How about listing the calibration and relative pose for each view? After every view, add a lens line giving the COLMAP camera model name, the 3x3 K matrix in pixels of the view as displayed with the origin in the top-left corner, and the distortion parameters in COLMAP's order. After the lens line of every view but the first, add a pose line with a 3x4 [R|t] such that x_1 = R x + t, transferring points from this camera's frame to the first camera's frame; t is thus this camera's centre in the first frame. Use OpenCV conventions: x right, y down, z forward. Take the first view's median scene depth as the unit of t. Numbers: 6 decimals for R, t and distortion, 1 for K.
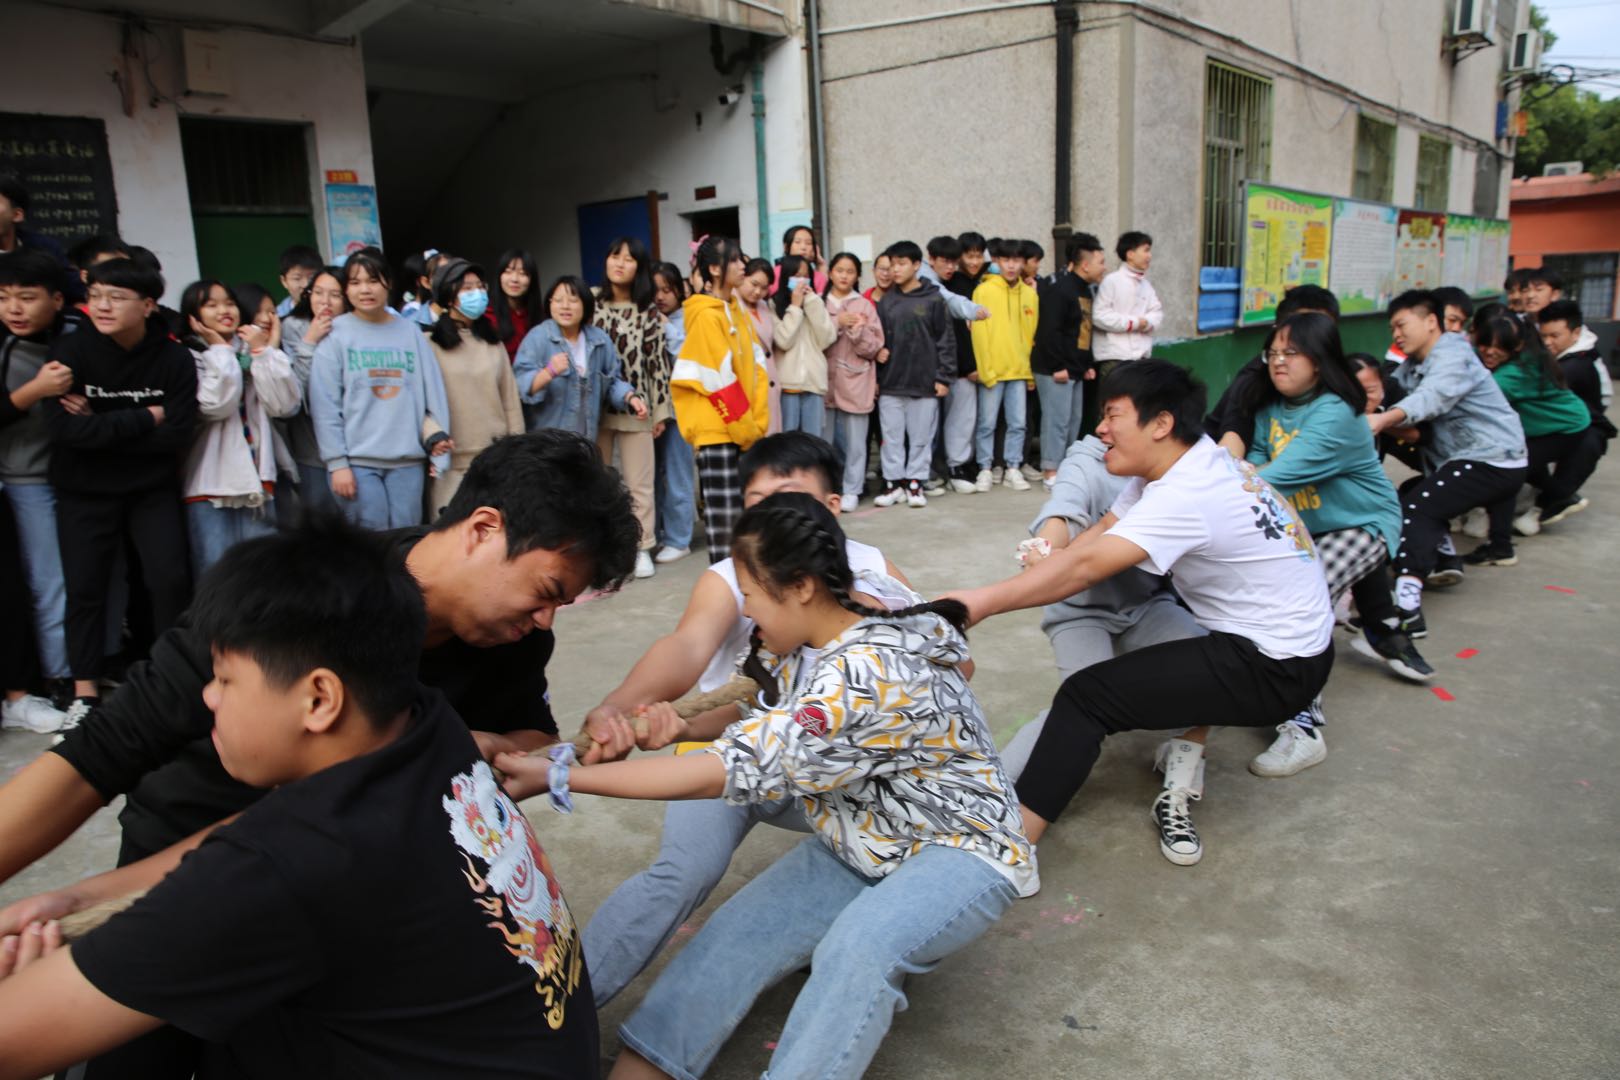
lens RADIAL K [[1108.3, 0, 810.0], [0, 1108.3, 540.0], [0, 0, 1]] dist [-0.114766, 0.088069]
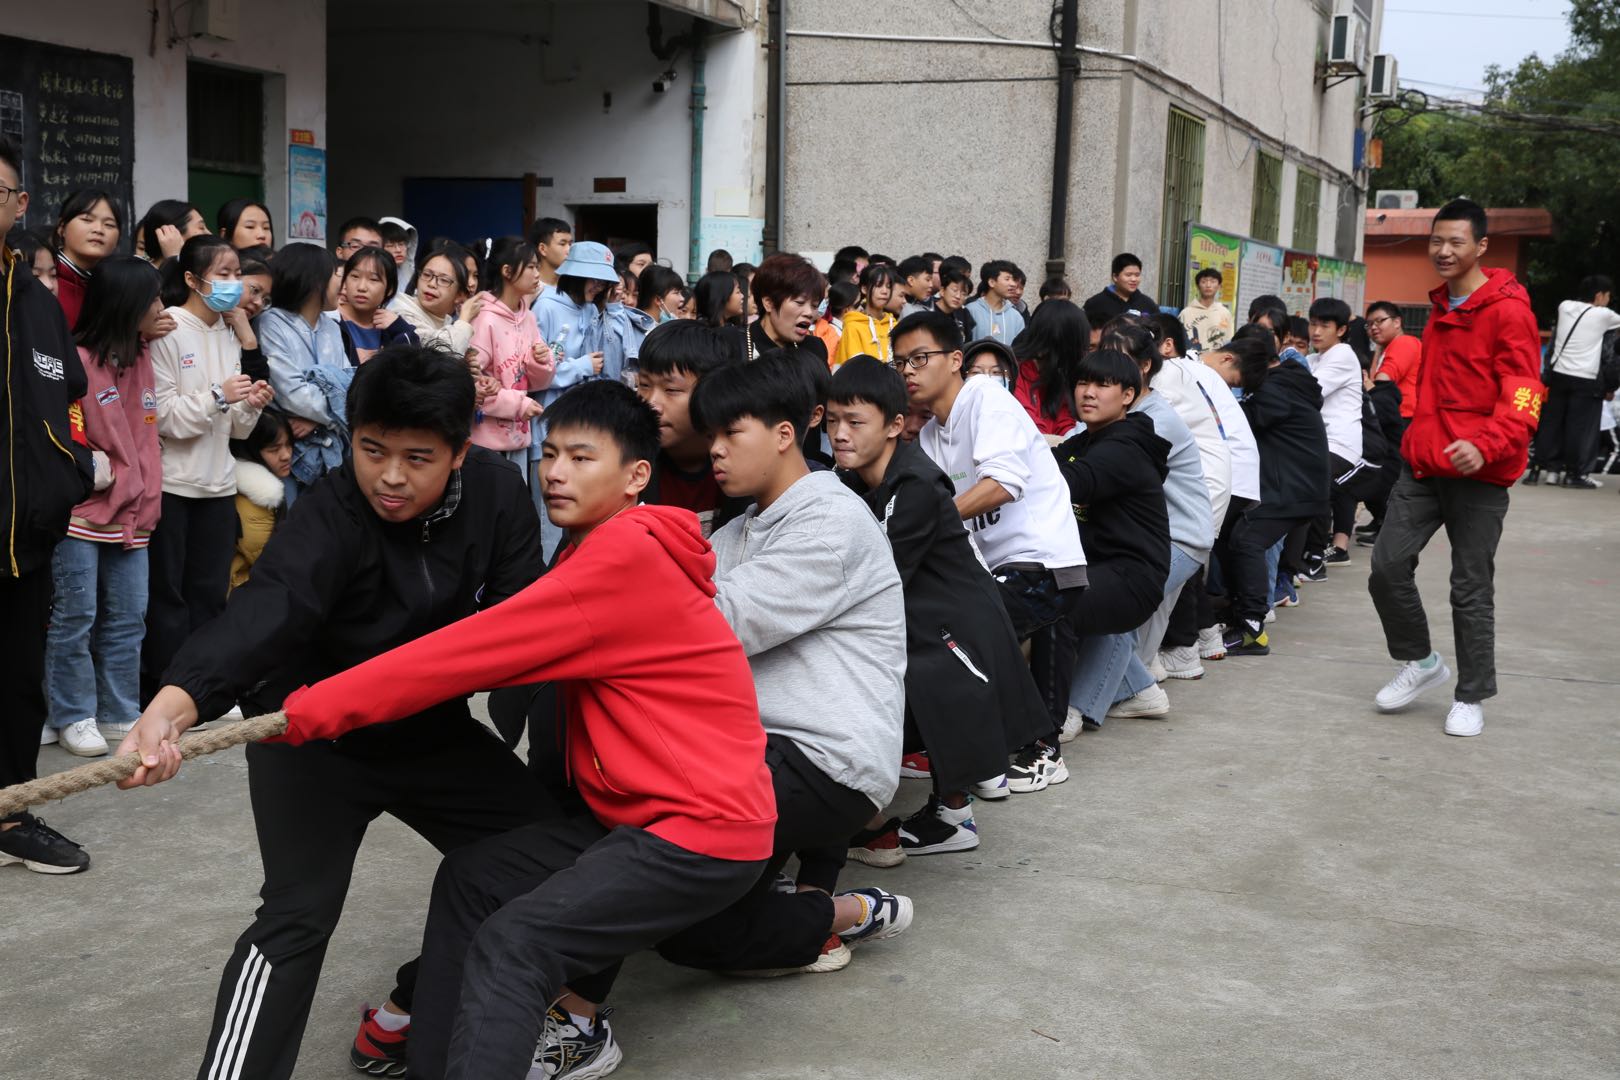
lens RADIAL K [[2204.0, 0, 810.0], [0, 2204.0, 540.0], [0, 0, 1]] dist [0.089059, 0.041514]
pose [[0.928858, 0.025408, 0.369564, -0.644431], [0.019481, 0.992914, -0.117227, 0.184696], [-0.369924, 0.116087, 0.921781, -0.693854]]
